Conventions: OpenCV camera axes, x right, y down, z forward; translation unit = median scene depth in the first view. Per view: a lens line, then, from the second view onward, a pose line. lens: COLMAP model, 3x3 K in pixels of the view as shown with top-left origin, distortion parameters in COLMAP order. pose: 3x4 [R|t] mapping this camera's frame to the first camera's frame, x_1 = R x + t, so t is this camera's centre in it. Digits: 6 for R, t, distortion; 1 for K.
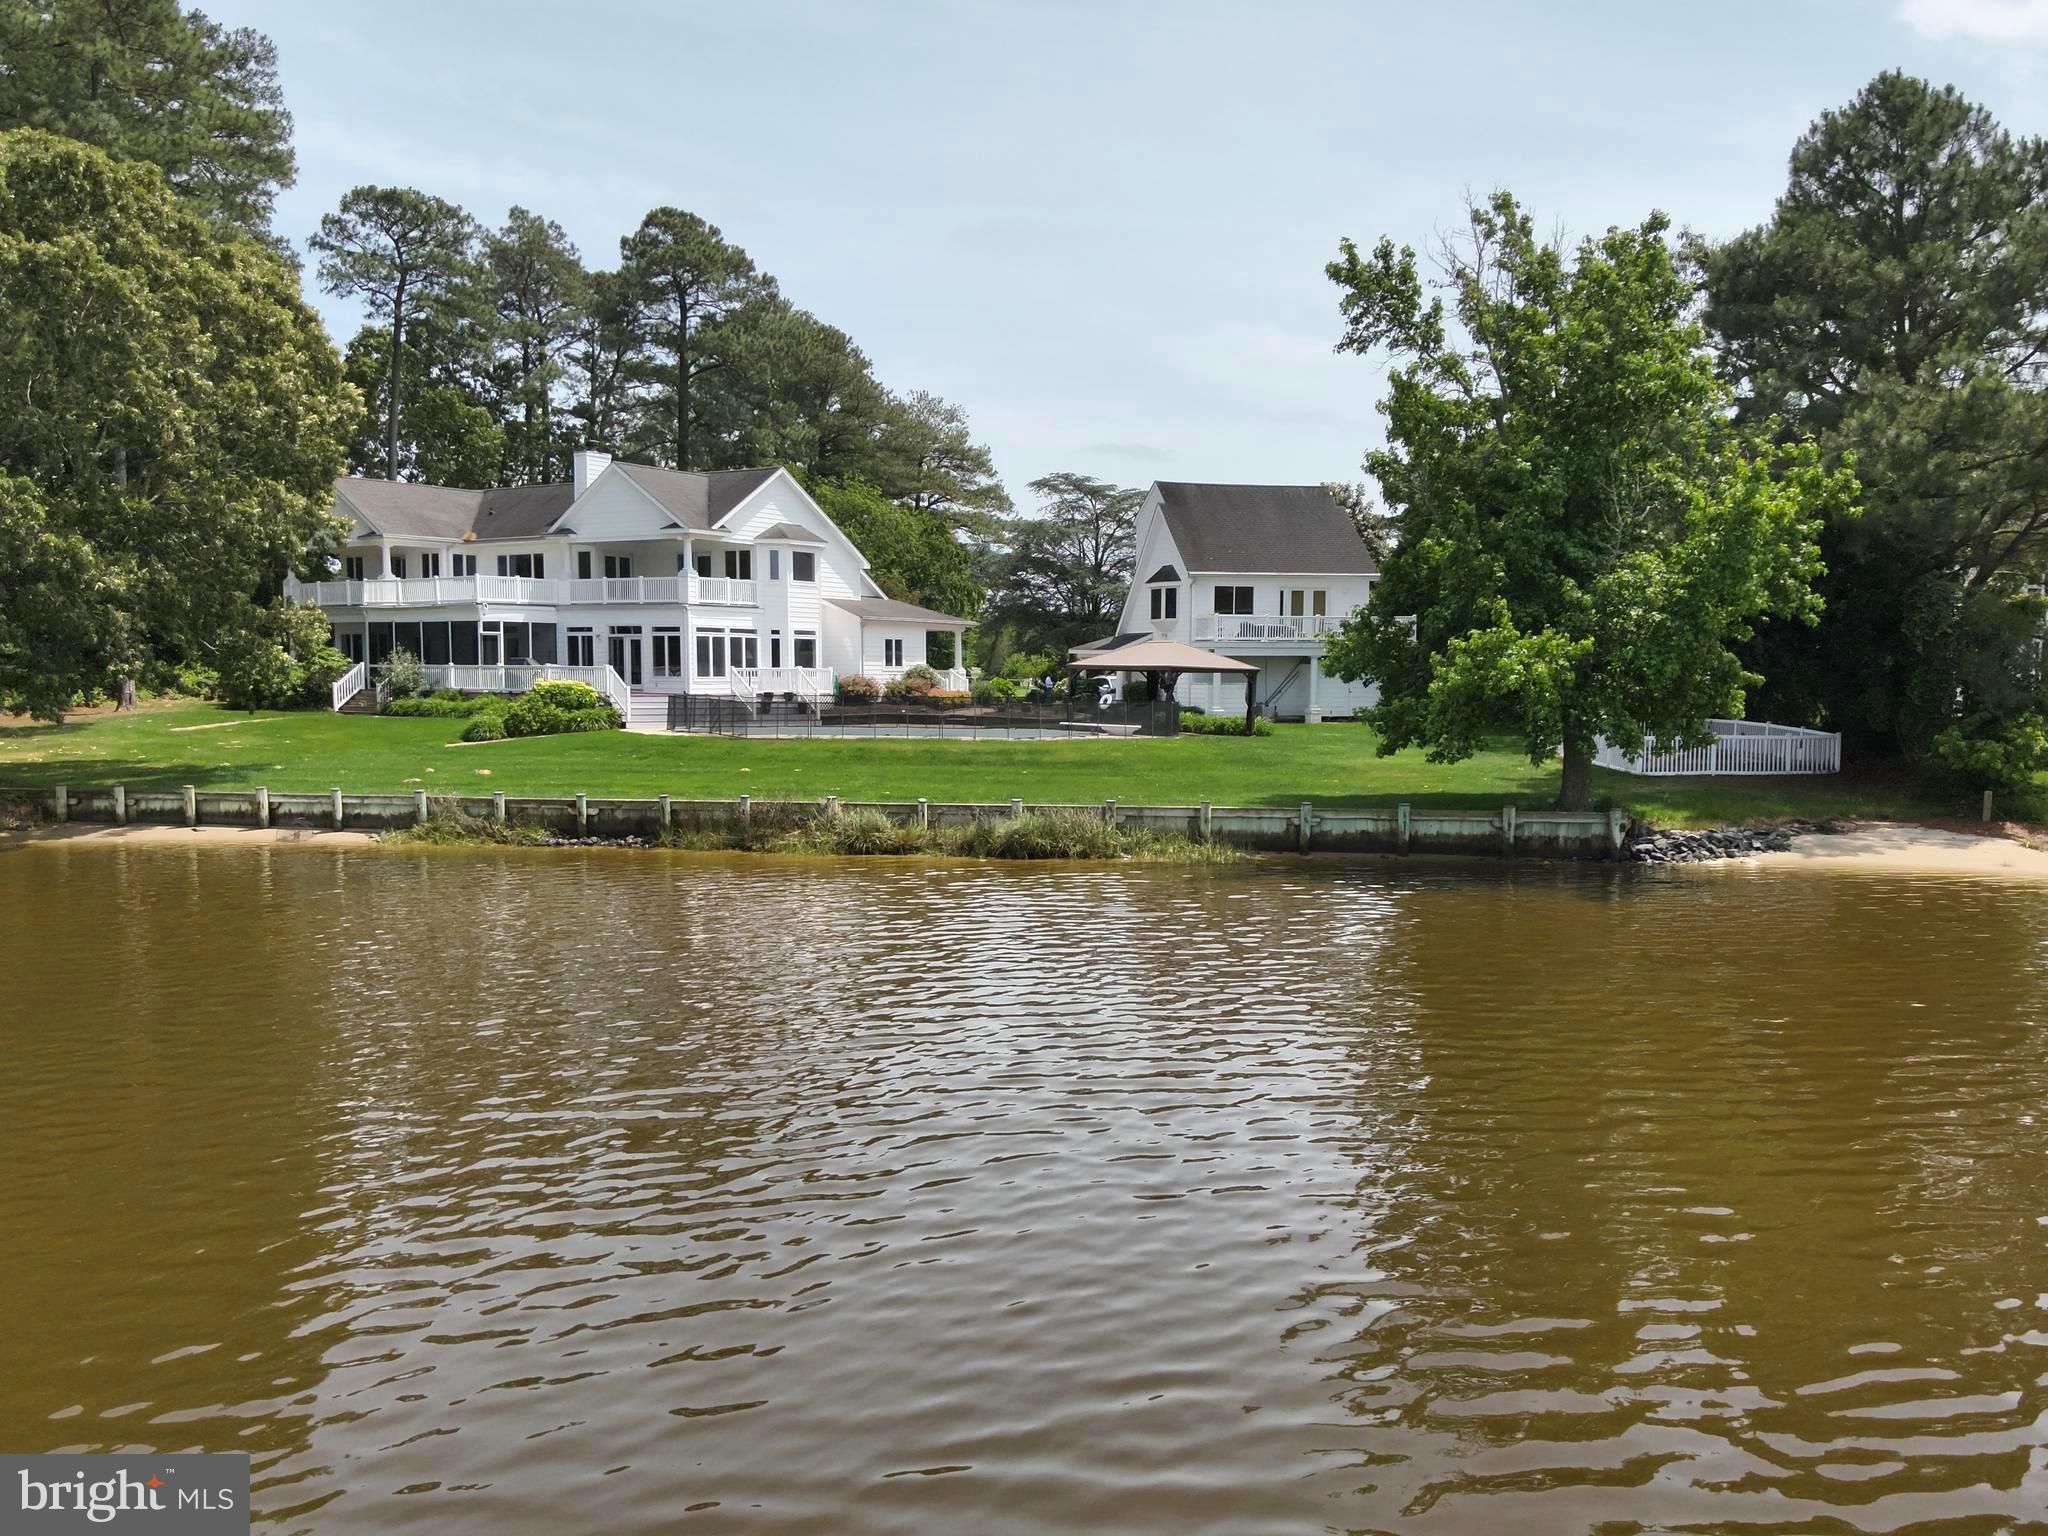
lens RADIAL K [[1603.4, 0, 1040.2], [0, 1603.4, 774.3], [0, 0, 1]] dist [0.122508, -0.226256]
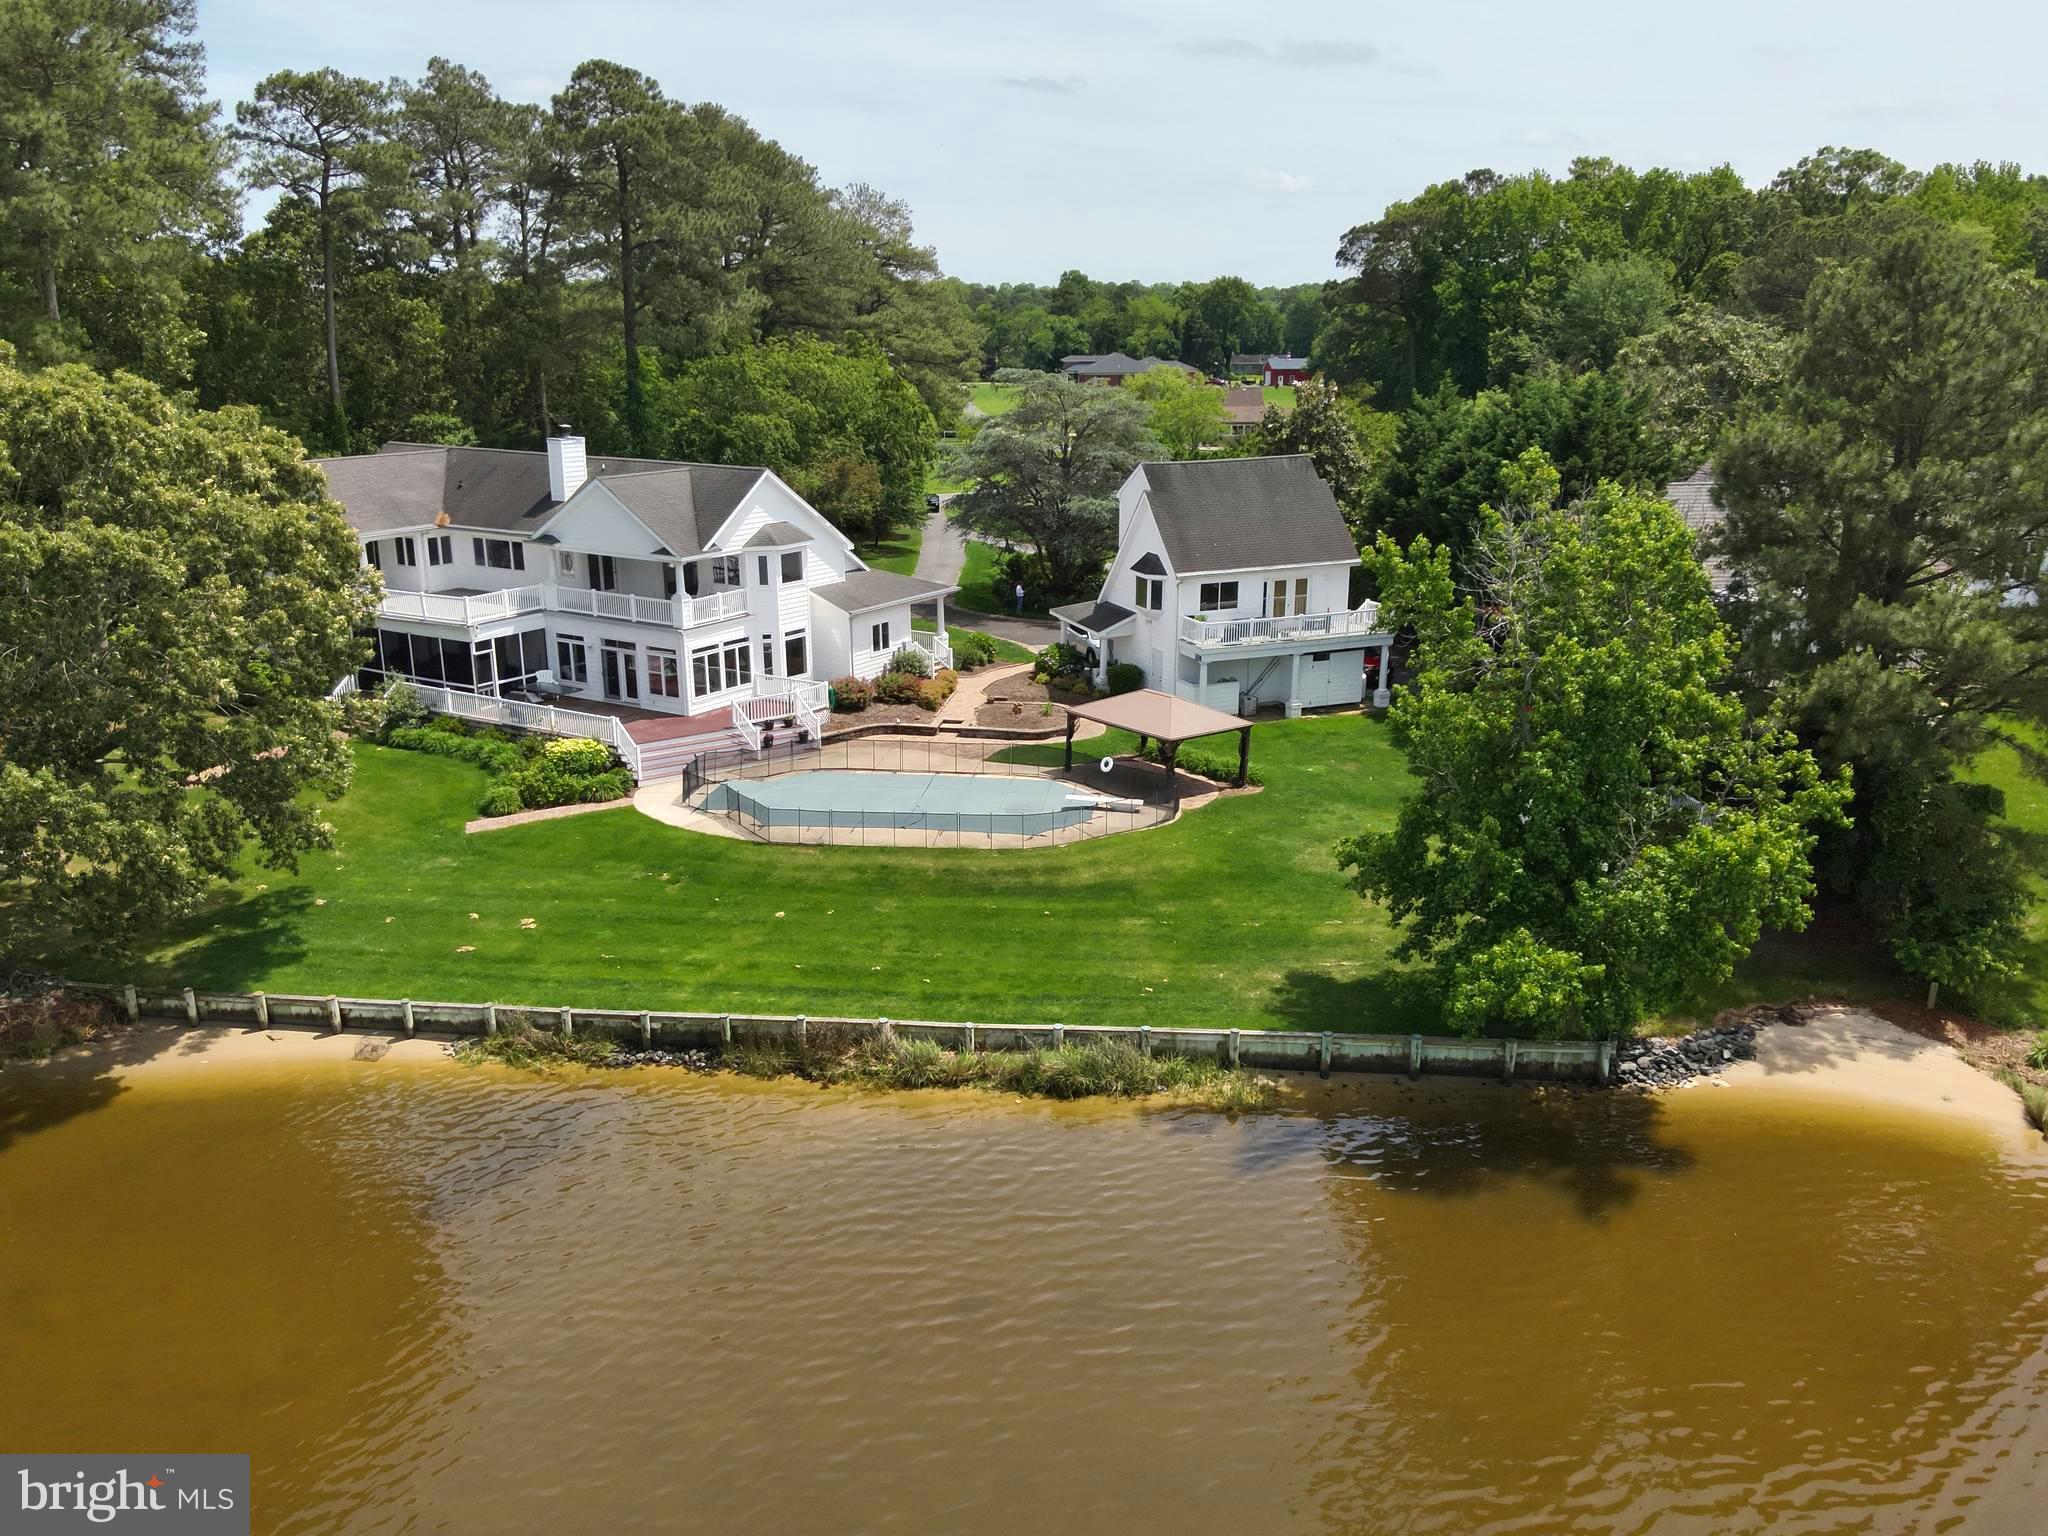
lens RADIAL K [[1603.4, 0, 1040.2], [0, 1603.4, 774.3], [0, 0, 1]] dist [0.122508, -0.226256]
pose [[0.998695, -0.014513, 0.048957, -0.059729], [0.003815, 0.977287, 0.211885, -0.292141], [-0.050920, -0.211422, 0.976068, -0.012691]]
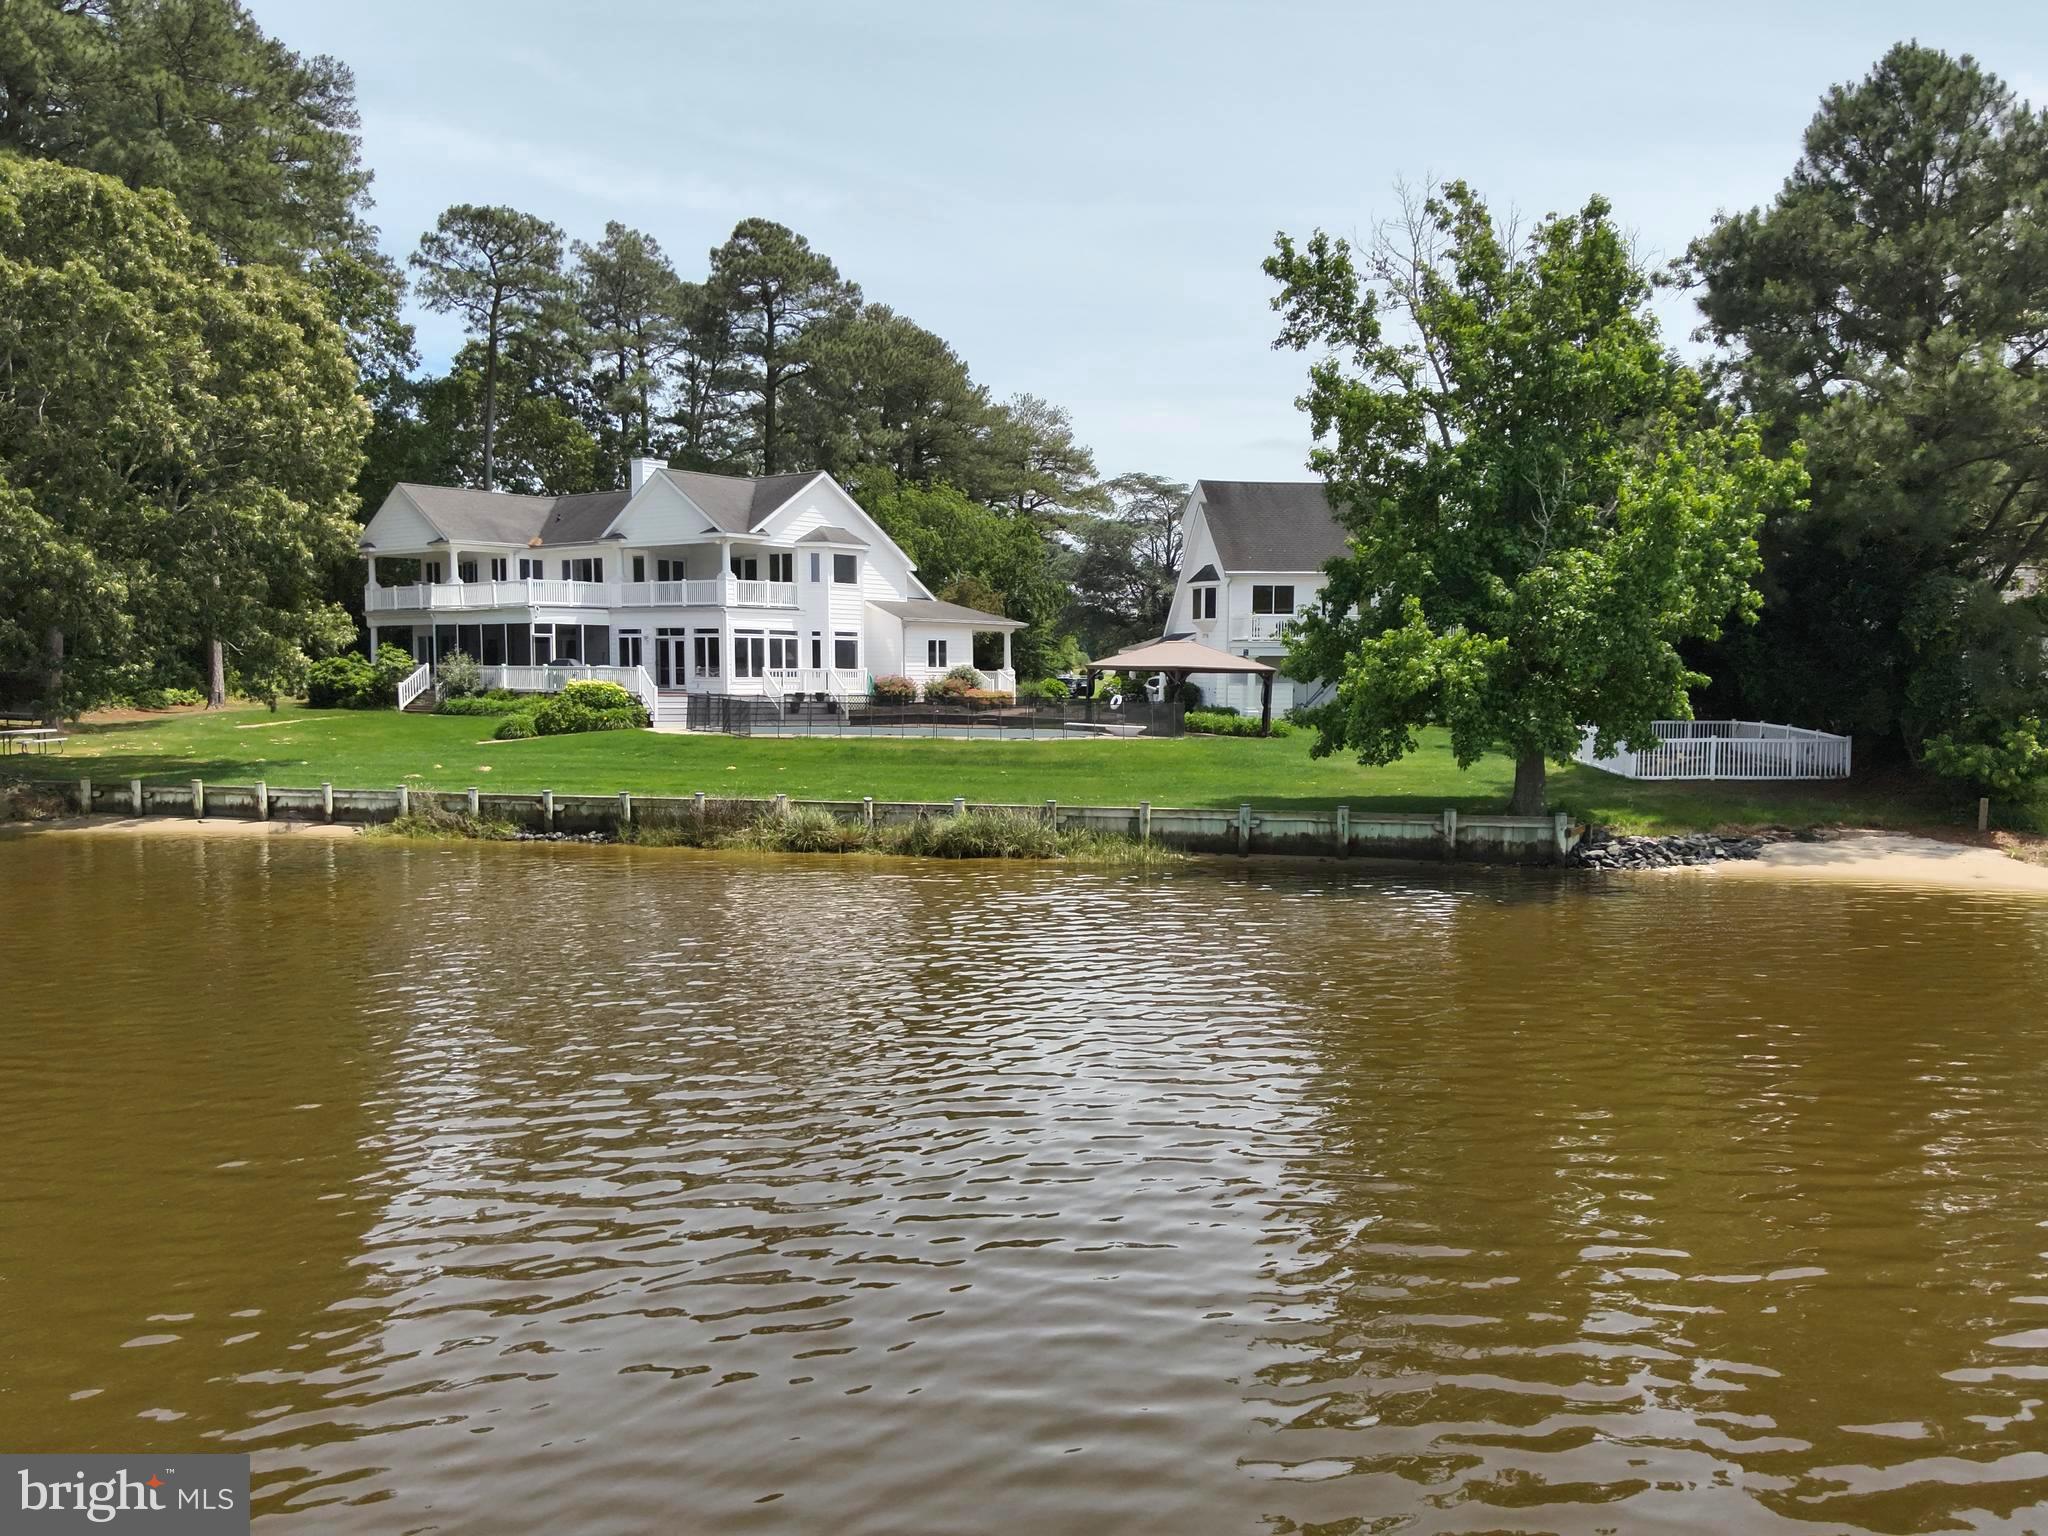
lens RADIAL K [[1603.4, 0, 1040.2], [0, 1603.4, 774.3], [0, 0, 1]] dist [0.122508, -0.226256]
pose [[0.995070, 0.006452, -0.098964, 0.104639], [-0.006526, 0.999979, -0.000417, 0.000273], [0.098959, 0.001061, 0.995091, 0.003732]]
